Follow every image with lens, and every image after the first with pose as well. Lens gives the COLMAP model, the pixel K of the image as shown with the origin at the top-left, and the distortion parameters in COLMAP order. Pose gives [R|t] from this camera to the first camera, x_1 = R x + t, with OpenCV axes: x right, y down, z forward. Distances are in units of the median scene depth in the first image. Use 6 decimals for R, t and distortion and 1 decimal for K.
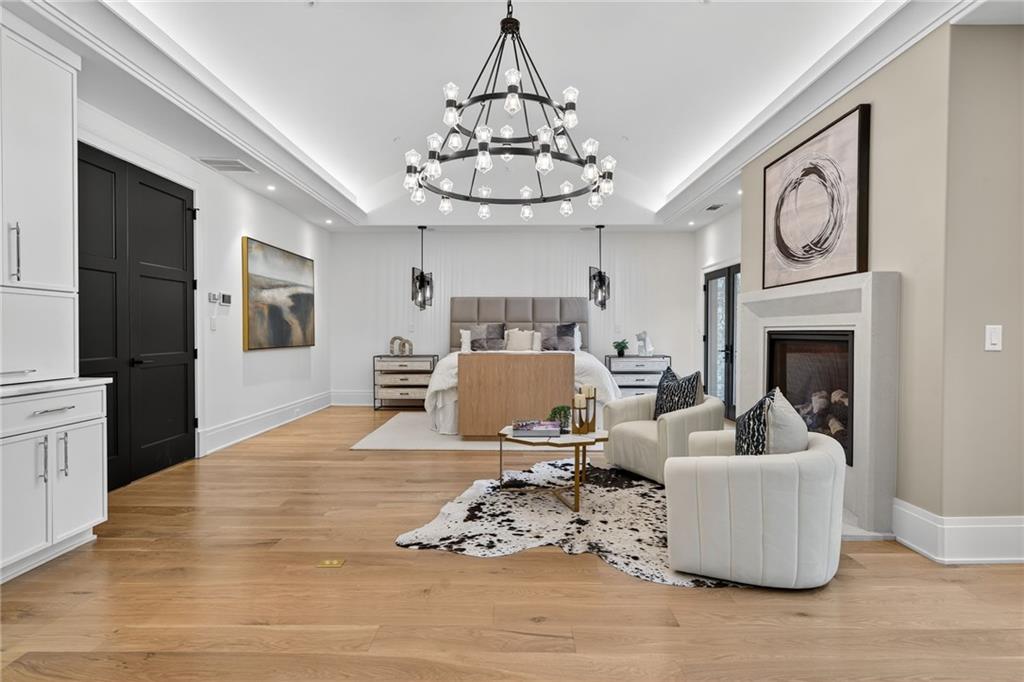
lens RADIAL K [[523.8, 0, 509.9], [0, 523.8, 340.3], [0, 0, 1]] dist [0.002358, 0.000402]
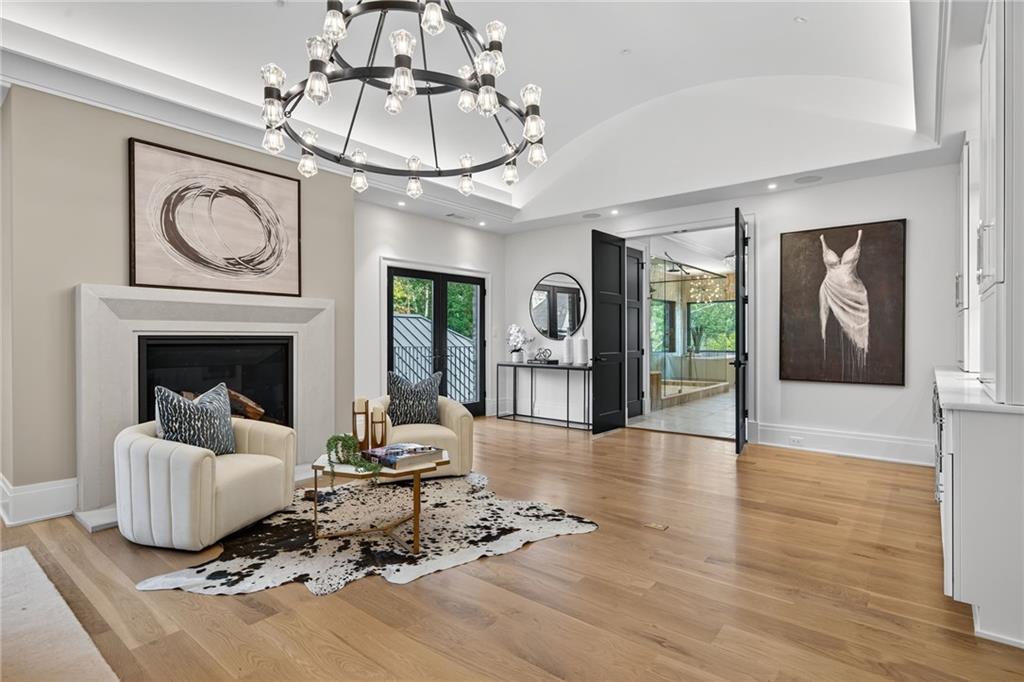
lens RADIAL K [[523.8, 0, 505.6], [0, 523.8, 339.3], [0, 0, 1]] dist [0.002358, 0.000402]
pose [[-0.778218, -0.002472, 0.627990, -0.650704], [0.009563, 0.999830, 0.015786, -0.025822], [-0.627922, 0.018291, -0.778062, 1.690874]]
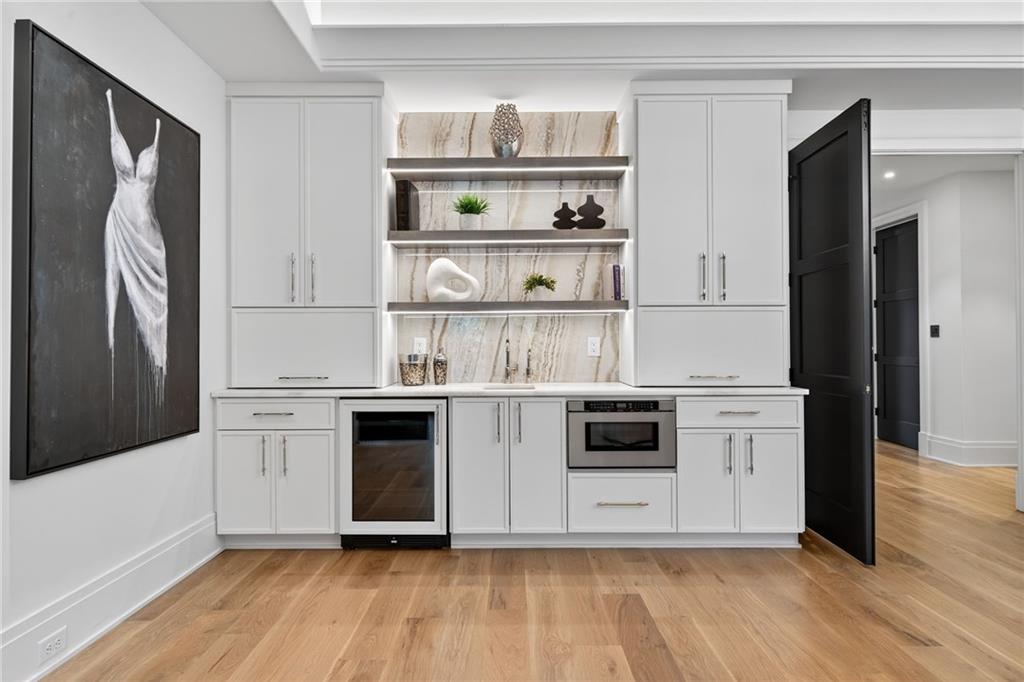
lens RADIAL K [[570.7, 0, 515.6], [0, 570.7, 341.0], [0, 0, 1]] dist [-0.000418, -0.000274]
pose [[0.007499, -0.003832, -0.999965, 0.266309], [-0.013943, 0.999895, -0.003936, -0.006593], [0.999875, 0.013972, 0.007444, 0.384339]]
